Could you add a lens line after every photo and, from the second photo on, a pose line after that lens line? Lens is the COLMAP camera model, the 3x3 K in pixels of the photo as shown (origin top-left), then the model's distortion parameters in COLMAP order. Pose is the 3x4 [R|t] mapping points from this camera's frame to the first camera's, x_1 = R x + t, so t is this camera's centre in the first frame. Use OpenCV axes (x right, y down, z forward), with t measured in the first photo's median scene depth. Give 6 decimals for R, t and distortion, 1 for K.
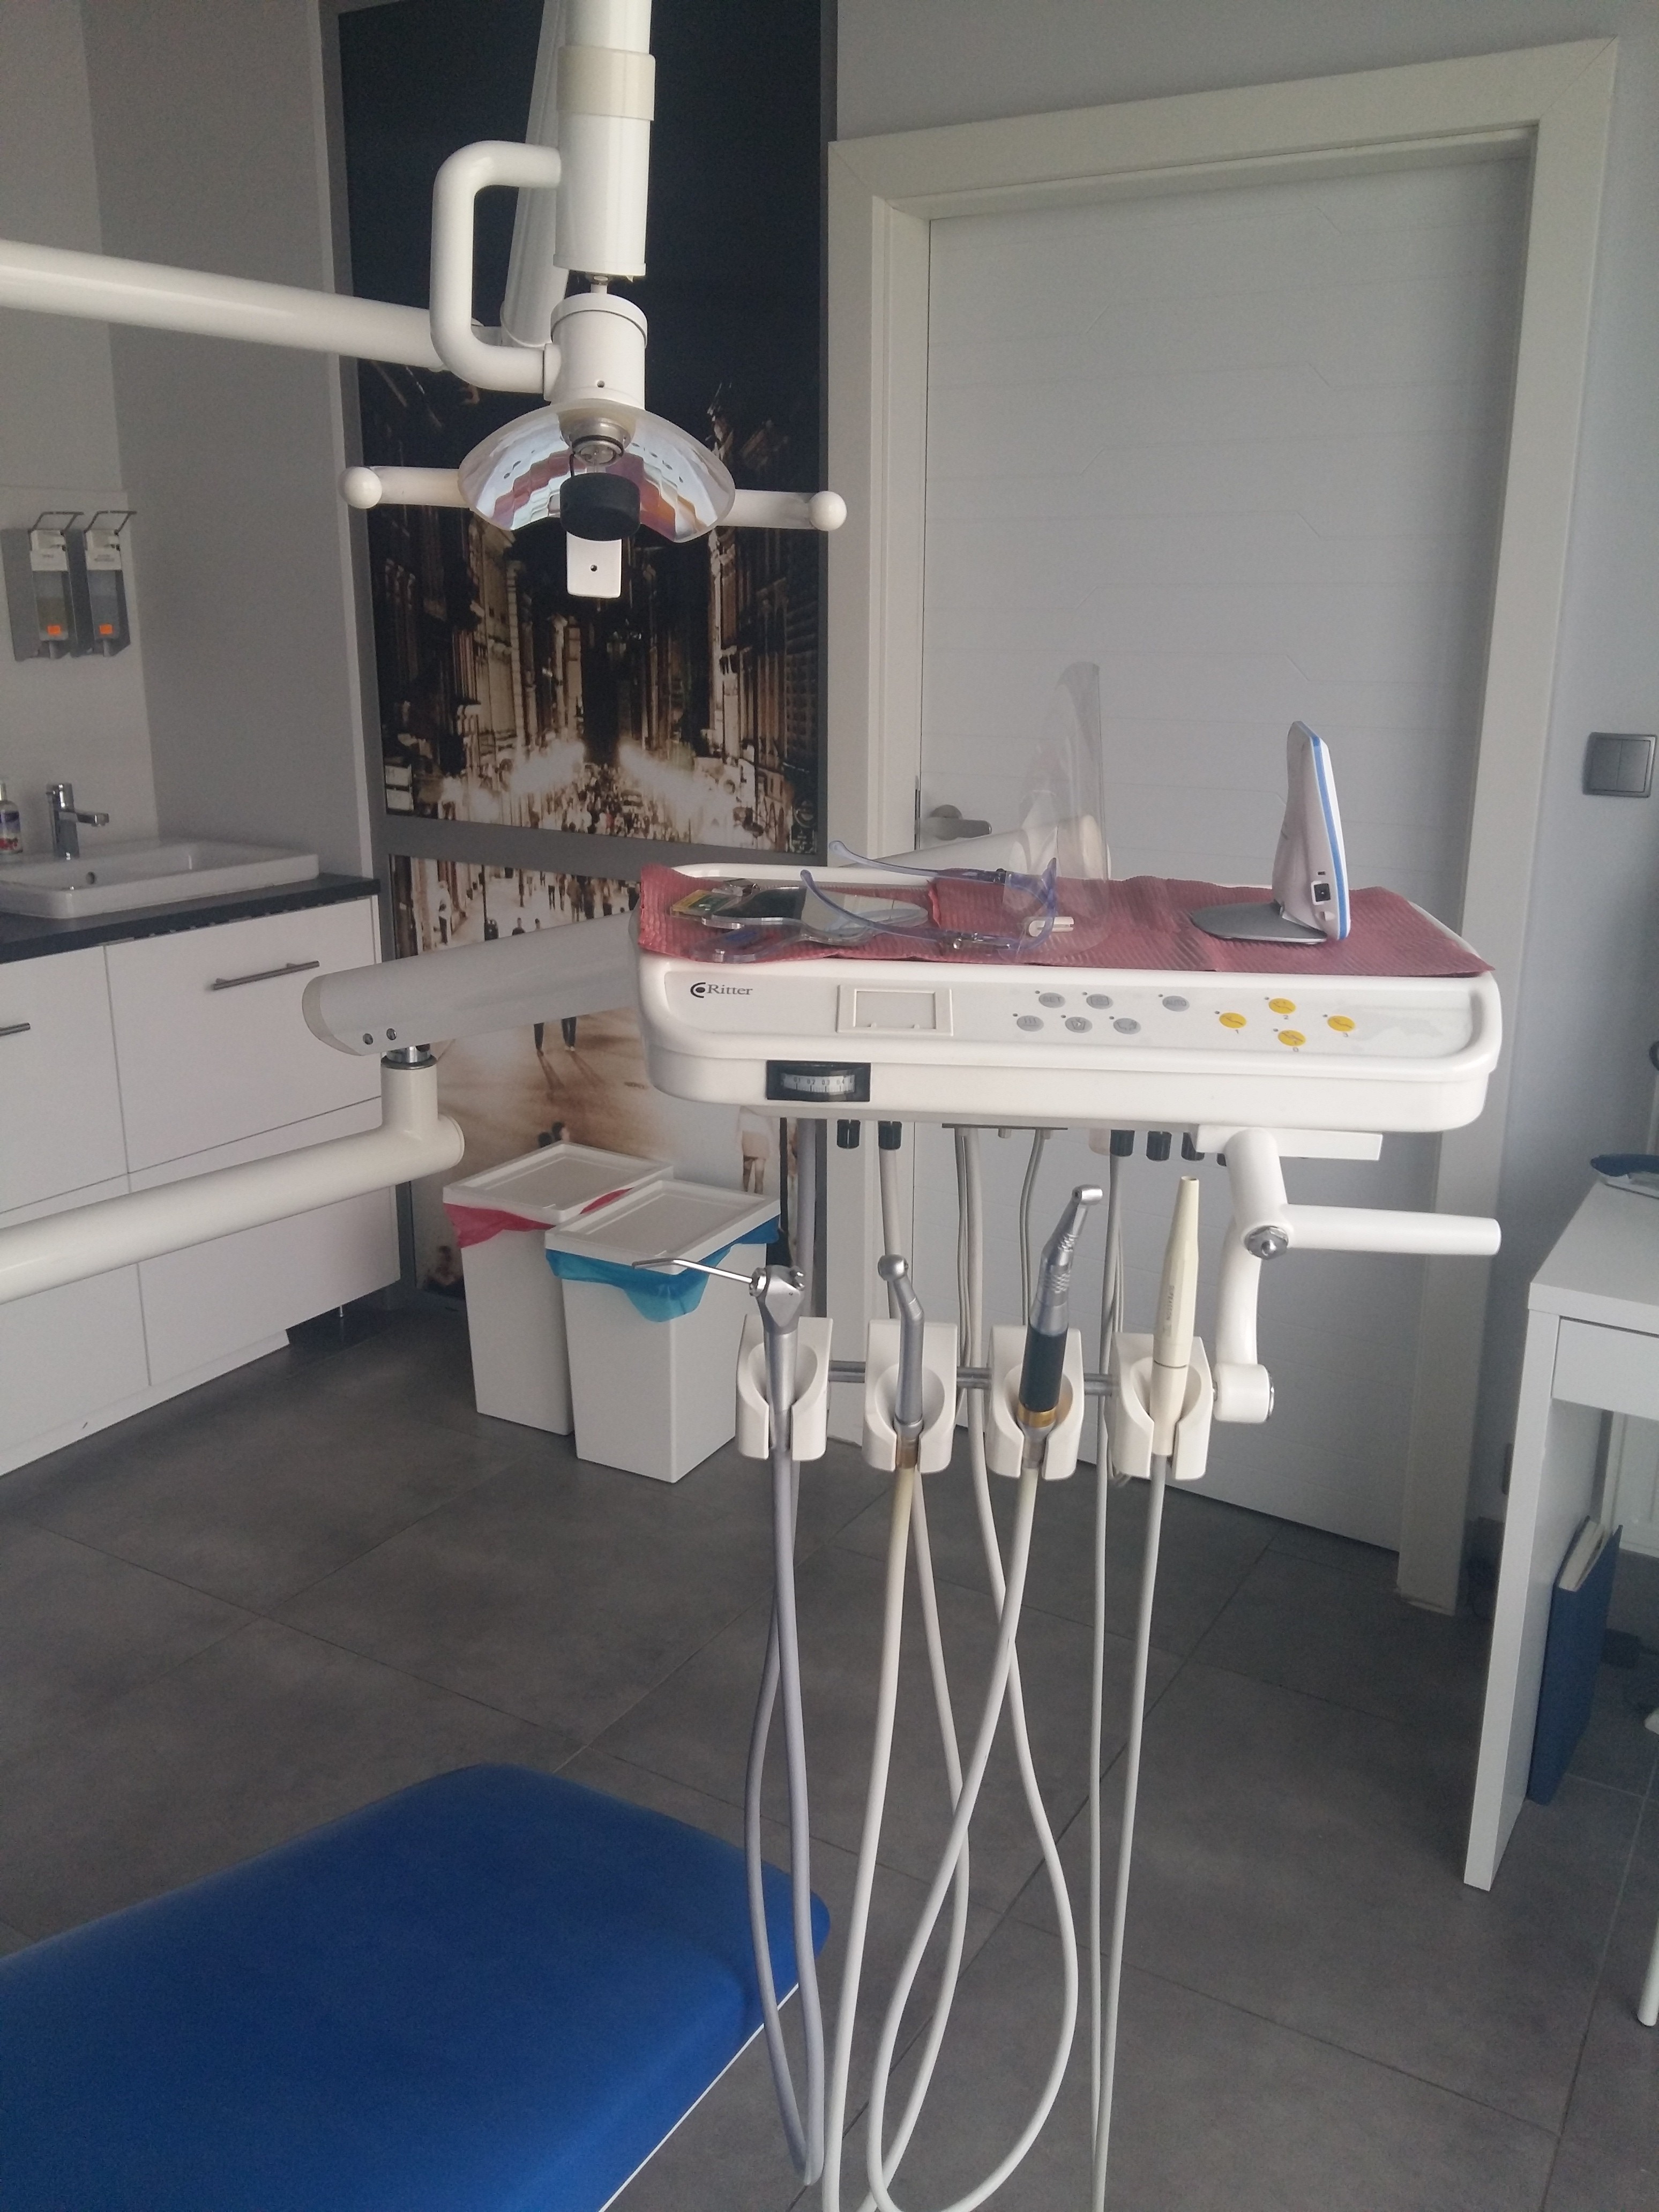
lens RADIAL K [[1813.9, 0, 829.5], [0, 1813.9, 1106.0], [0, 0, 1]] dist [0.100877, -0.268461]
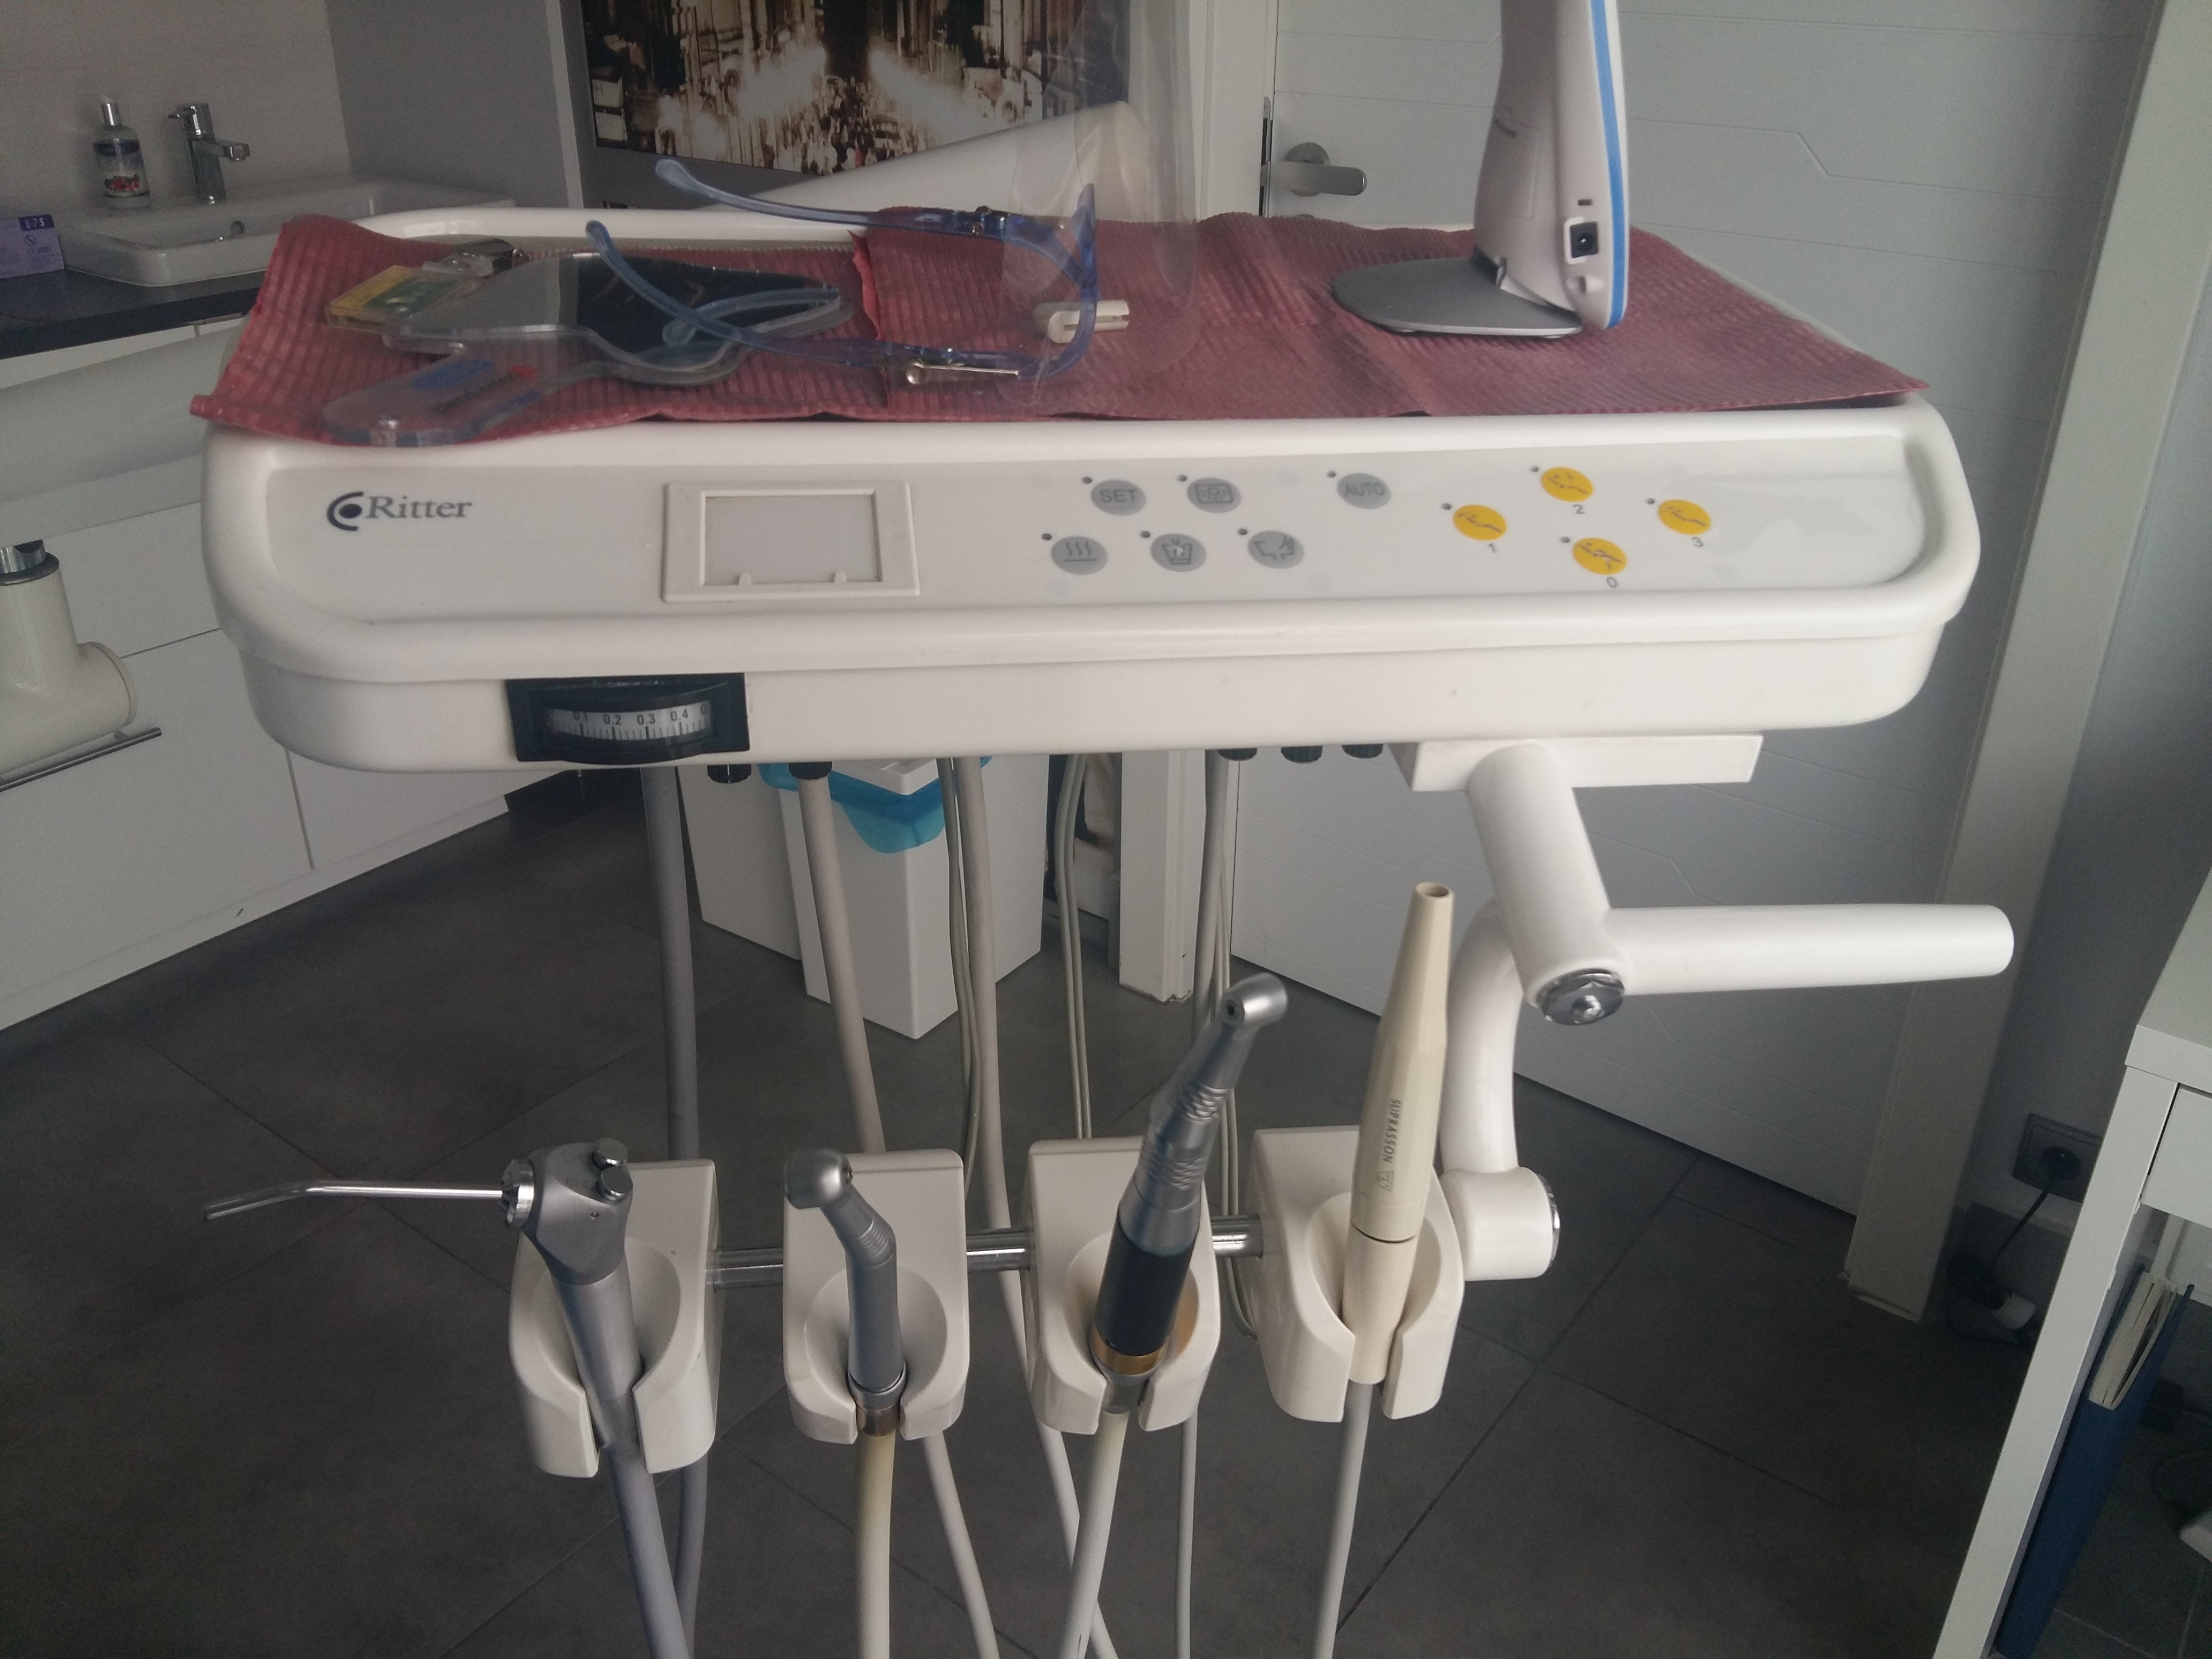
lens RADIAL K [[1813.9, 0, 1070.1], [0, 1813.9, 840.1], [0, 0, 1]] dist [0.100877, -0.268461]
pose [[0.987766, -0.074304, 0.137105, 0.037025], [0.044060, 0.976341, 0.211700, -0.073199], [-0.149591, -0.203070, 0.967670, 0.522484]]
